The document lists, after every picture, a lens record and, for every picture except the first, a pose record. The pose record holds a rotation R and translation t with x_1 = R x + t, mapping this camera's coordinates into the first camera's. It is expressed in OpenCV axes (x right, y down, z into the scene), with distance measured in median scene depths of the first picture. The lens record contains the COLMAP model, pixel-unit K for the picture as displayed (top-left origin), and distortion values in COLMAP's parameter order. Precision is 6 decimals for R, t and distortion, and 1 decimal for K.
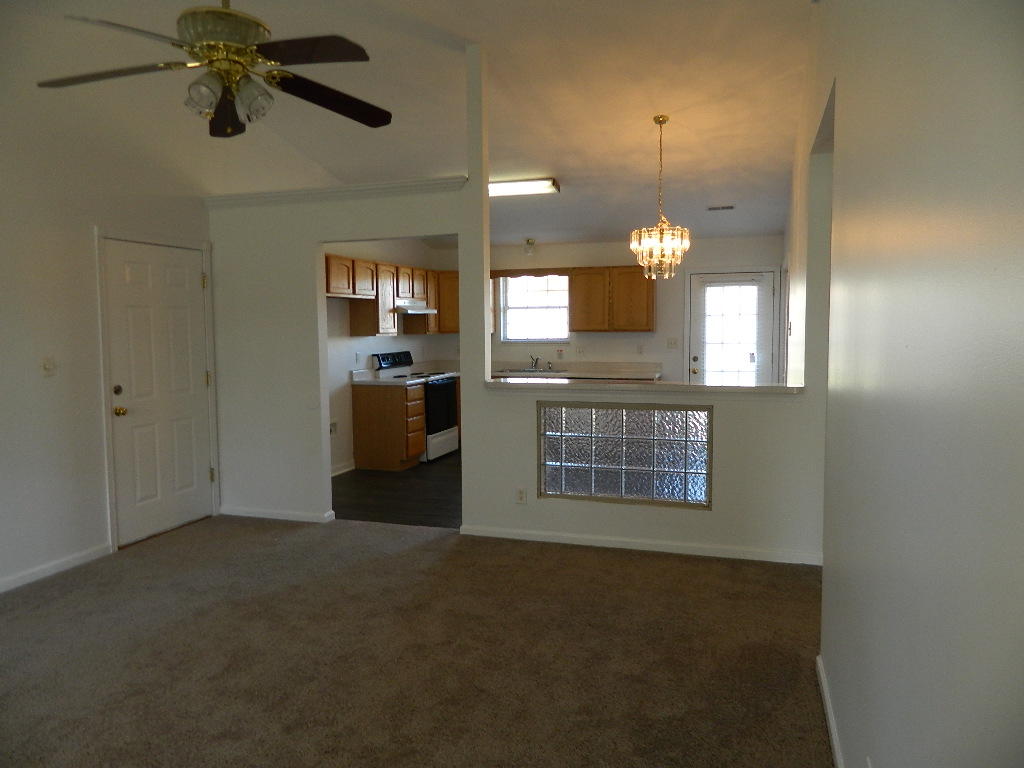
lens RADIAL K [[754.1, 0, 512.7], [0, 754.1, 386.2], [0, 0, 1]] dist [0.044653, -0.003546]
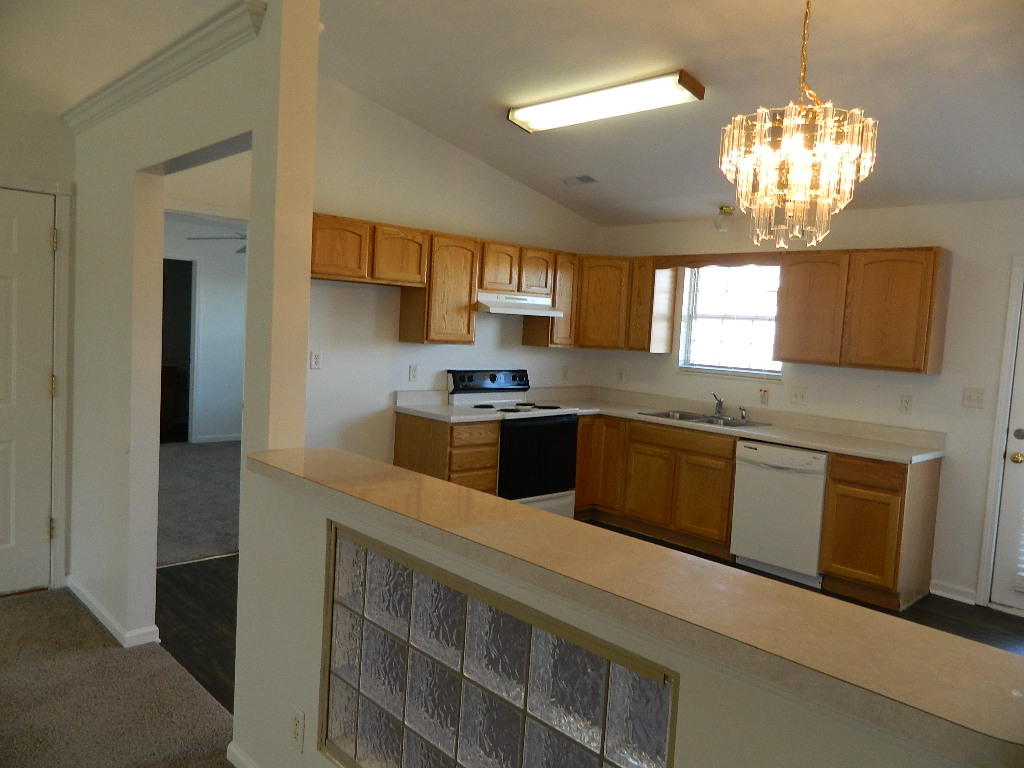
lens RADIAL K [[754.1, 0, 510.6], [0, 754.1, 379.5], [0, 0, 1]] dist [0.044653, -0.003546]
pose [[0.876576, 0.090439, -0.472690, 0.180910], [-0.102358, 0.994747, 0.000507, -0.037598], [0.470253, 0.047940, 0.881229, 0.392899]]
